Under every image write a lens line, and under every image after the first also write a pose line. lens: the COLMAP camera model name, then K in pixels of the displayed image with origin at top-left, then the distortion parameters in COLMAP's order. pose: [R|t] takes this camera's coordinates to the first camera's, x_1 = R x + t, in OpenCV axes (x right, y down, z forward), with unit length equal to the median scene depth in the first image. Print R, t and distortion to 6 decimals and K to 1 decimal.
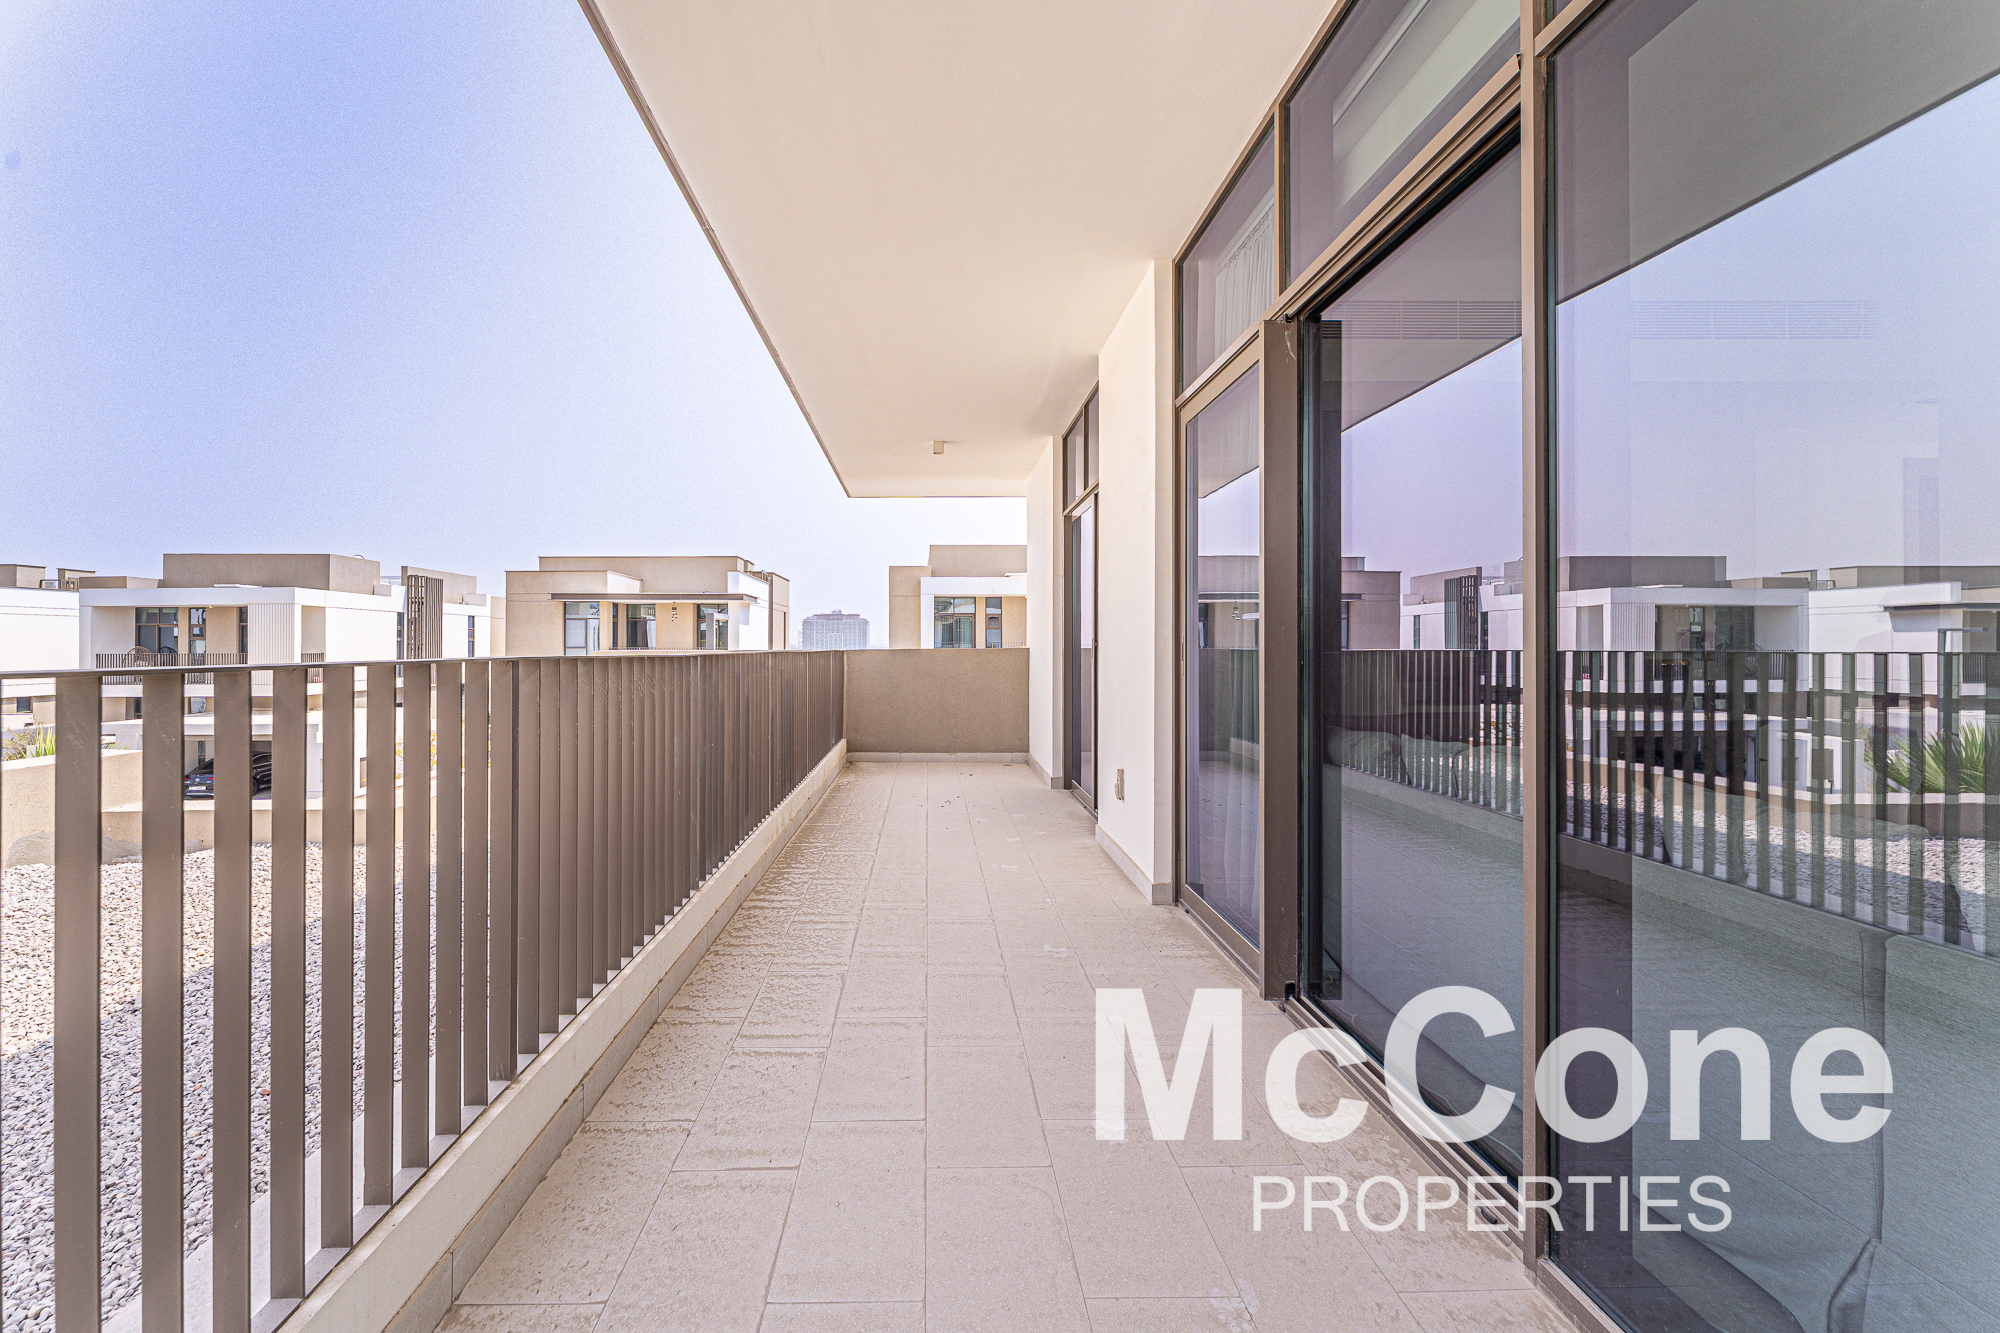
lens RADIAL K [[807.6, 0, 1001.2], [0, 807.6, 655.5], [0, 0, 1]] dist [0.001426, 0.000203]
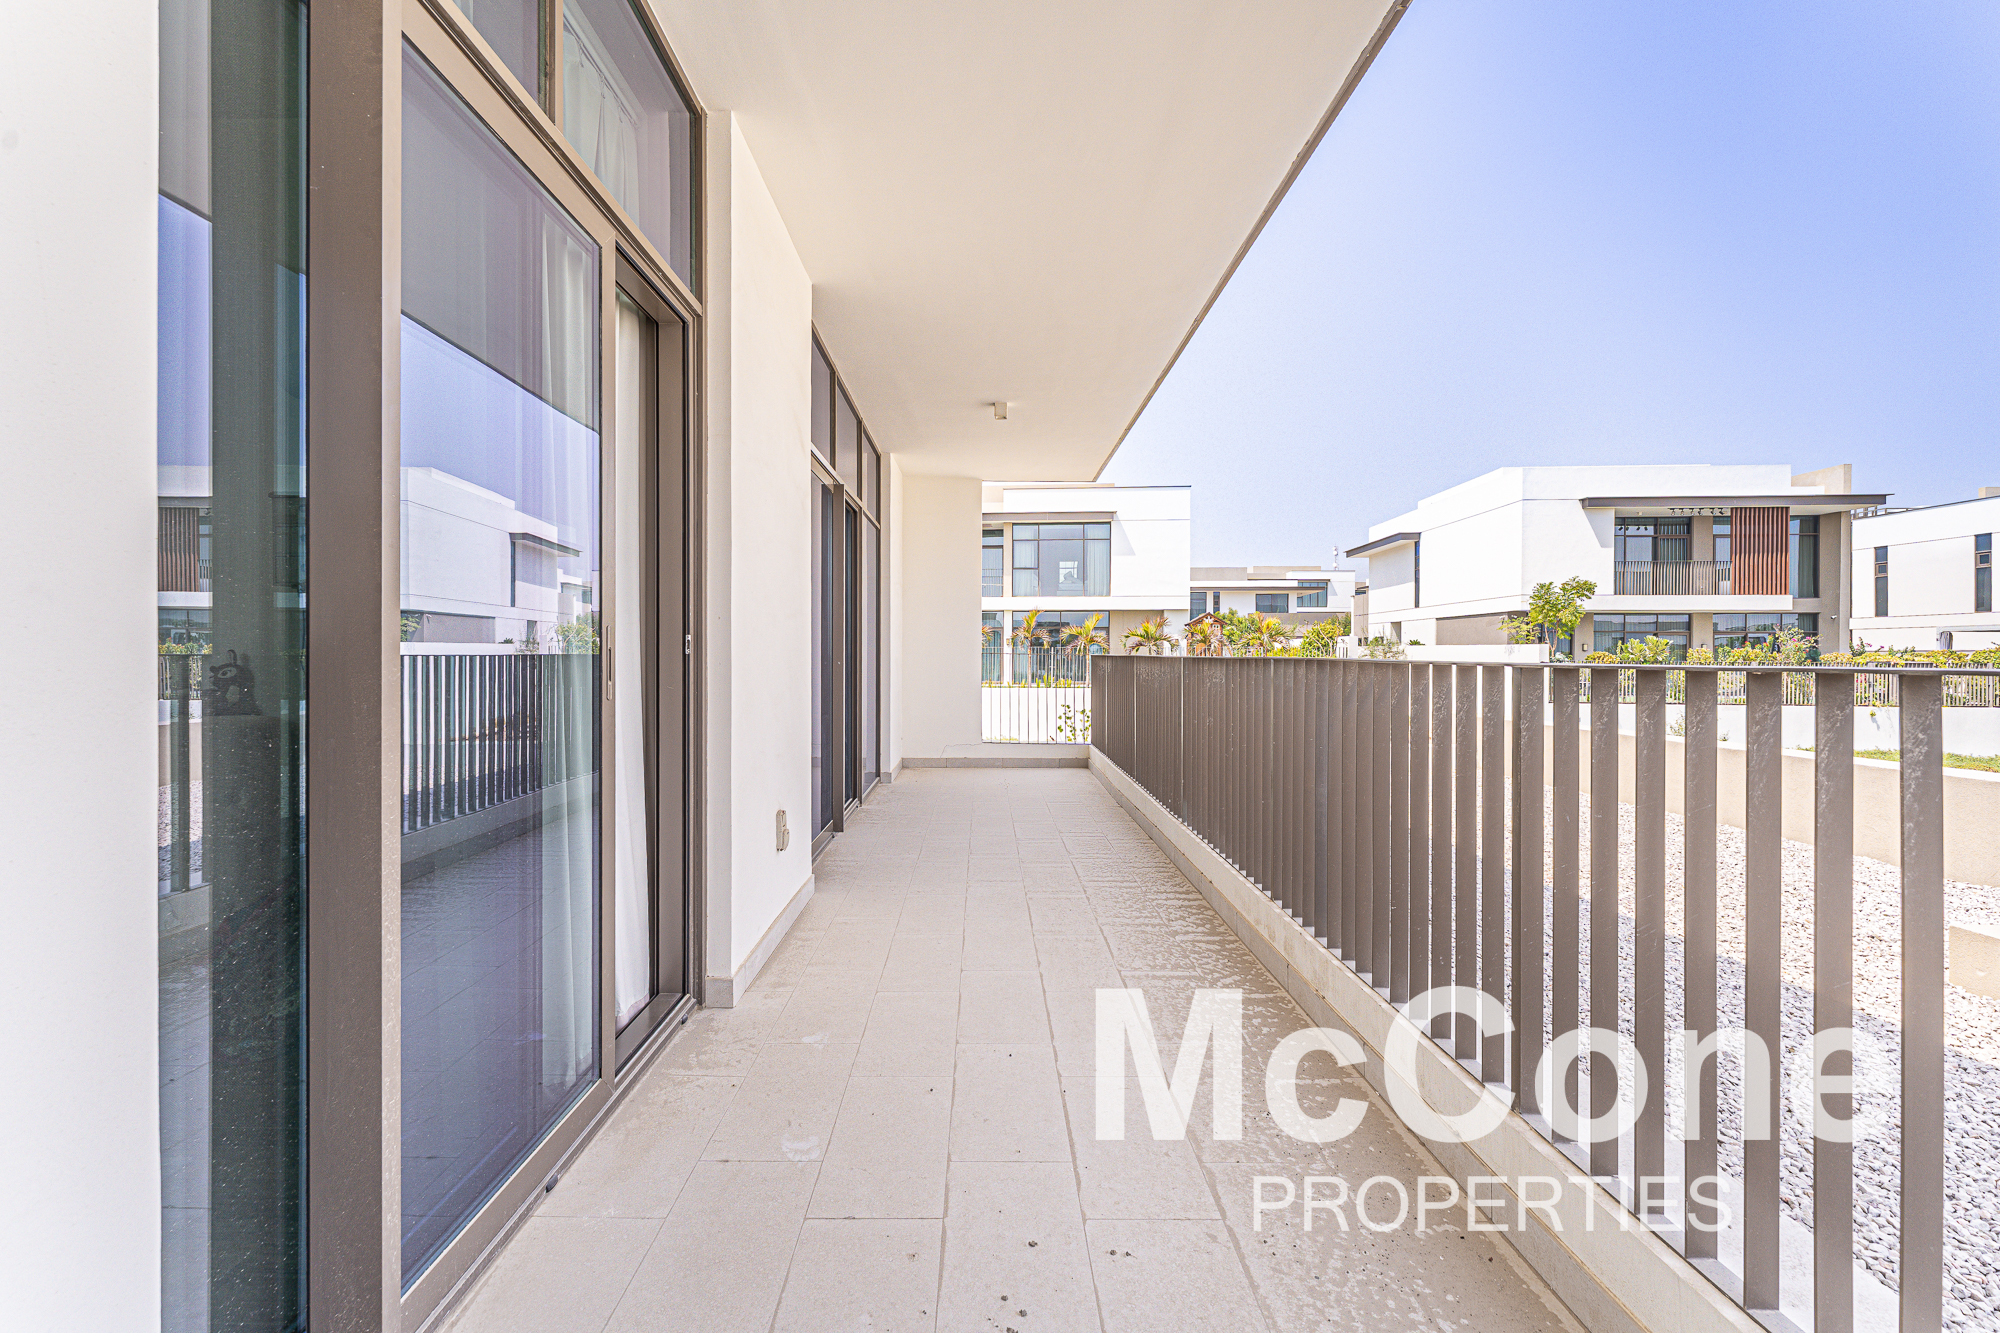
lens RADIAL K [[807.6, 0, 1001.2], [0, 807.6, 655.5], [0, 0, 1]] dist [0.001426, 0.000203]
pose [[-0.997130, 0.001949, 0.075686, -0.140411], [0.002369, 0.999982, 0.005460, -0.009438], [-0.075674, 0.005624, -0.997117, 2.053793]]
